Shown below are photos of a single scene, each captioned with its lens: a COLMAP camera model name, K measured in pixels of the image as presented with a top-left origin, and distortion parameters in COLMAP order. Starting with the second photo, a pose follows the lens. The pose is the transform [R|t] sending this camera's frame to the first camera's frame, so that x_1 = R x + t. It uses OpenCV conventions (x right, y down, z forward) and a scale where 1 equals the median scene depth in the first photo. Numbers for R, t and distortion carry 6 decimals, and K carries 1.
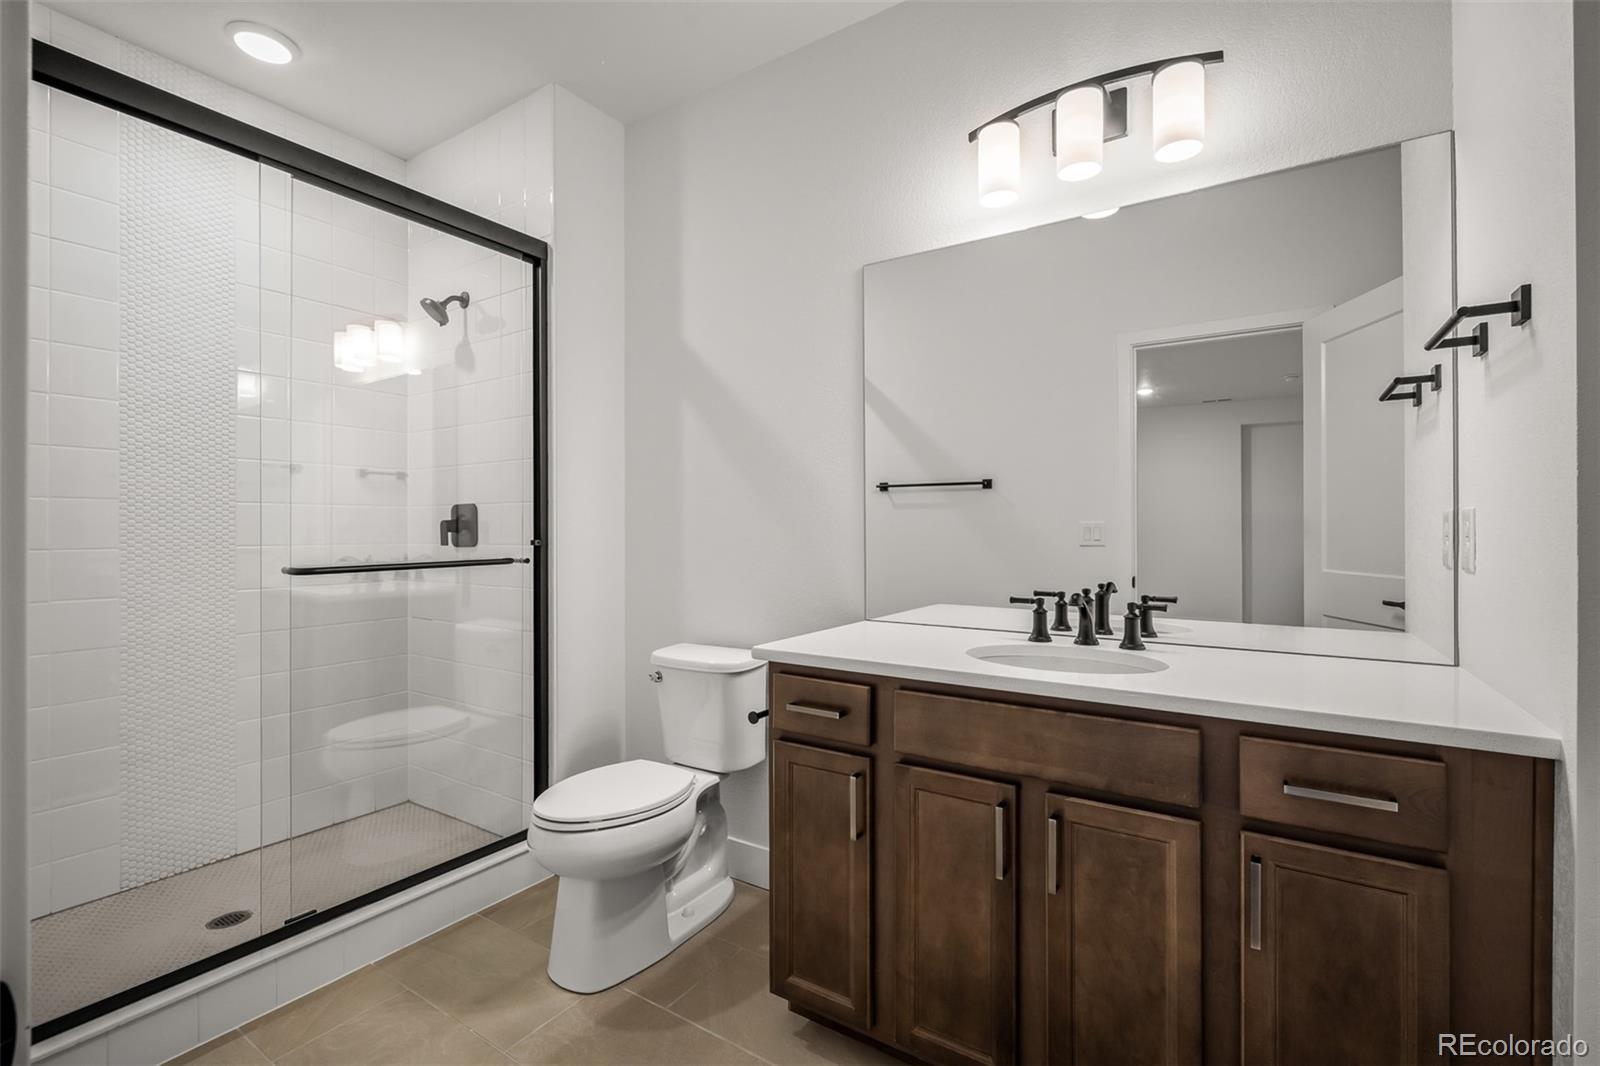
lens RADIAL K [[708.1, 0, 798.2], [0, 708.1, 529.6], [0, 0, 1]] dist [-0.000747, 0.000138]
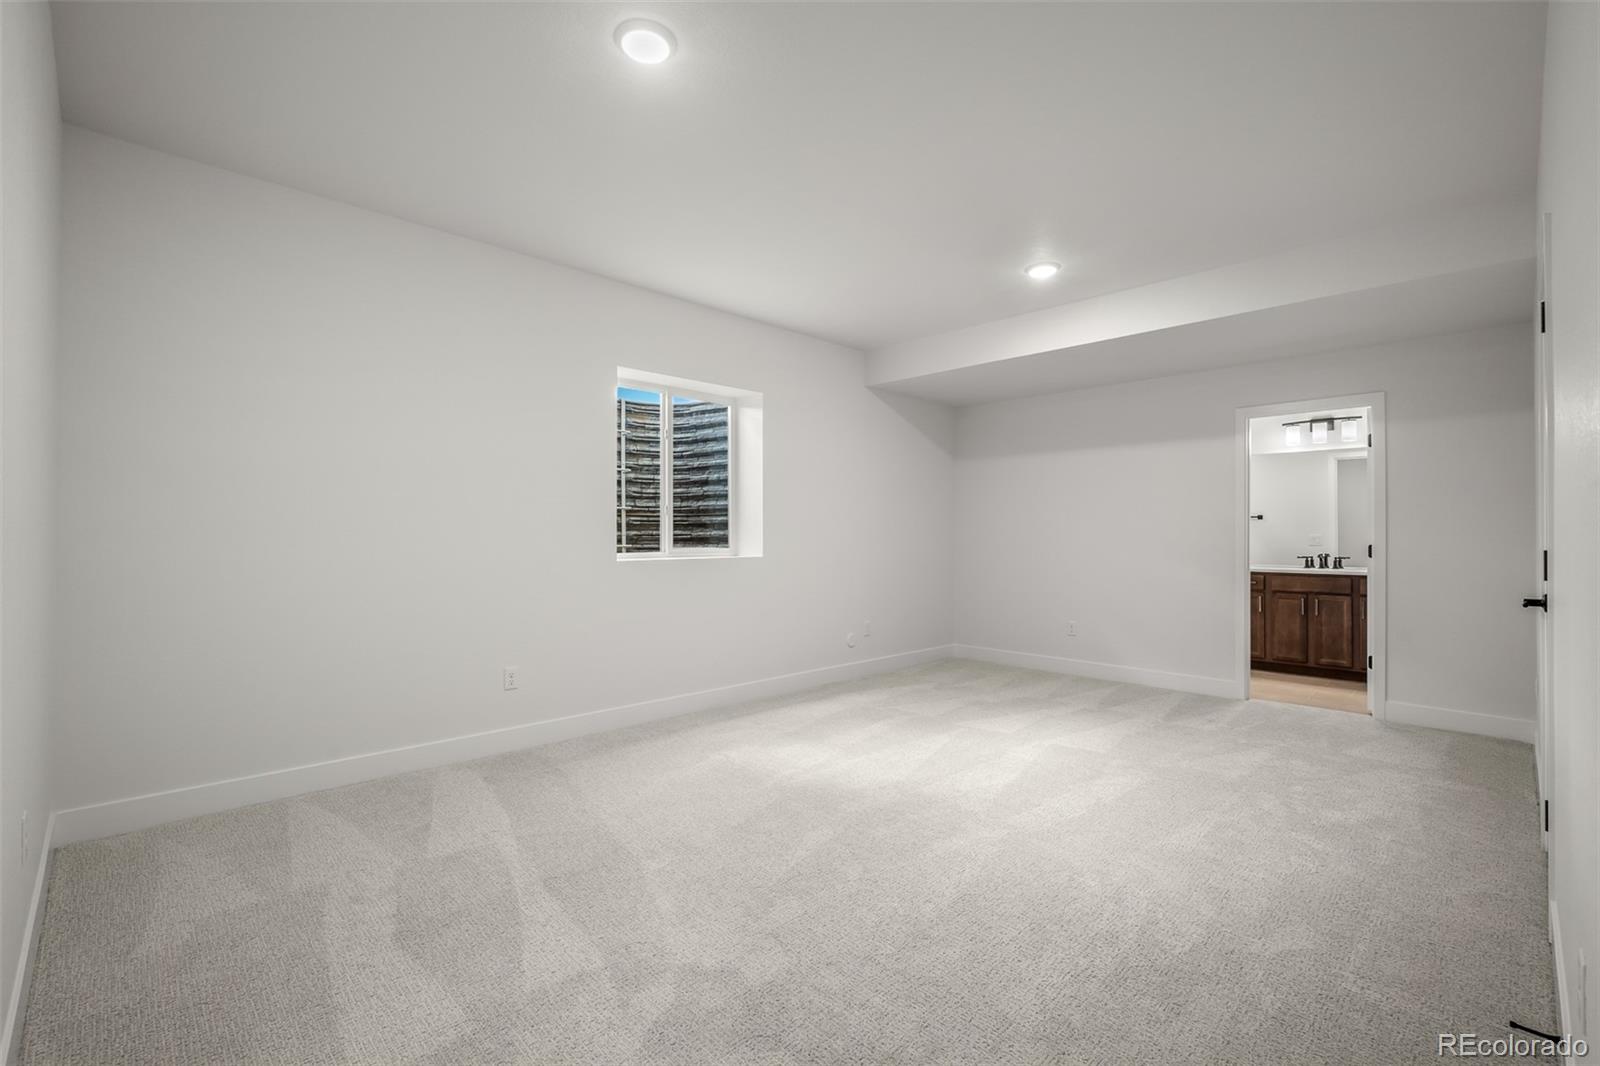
lens RADIAL K [[710.8, 0, 800.0], [0, 710.8, 533.0], [0, 0, 1]] dist [-0.001881, -0.000308]
pose [[0.978664, 0.002741, -0.205450, -1.922343], [-0.004679, 0.999949, -0.008949, 0.028563], [0.205415, 0.009719, 0.978627, -4.091750]]
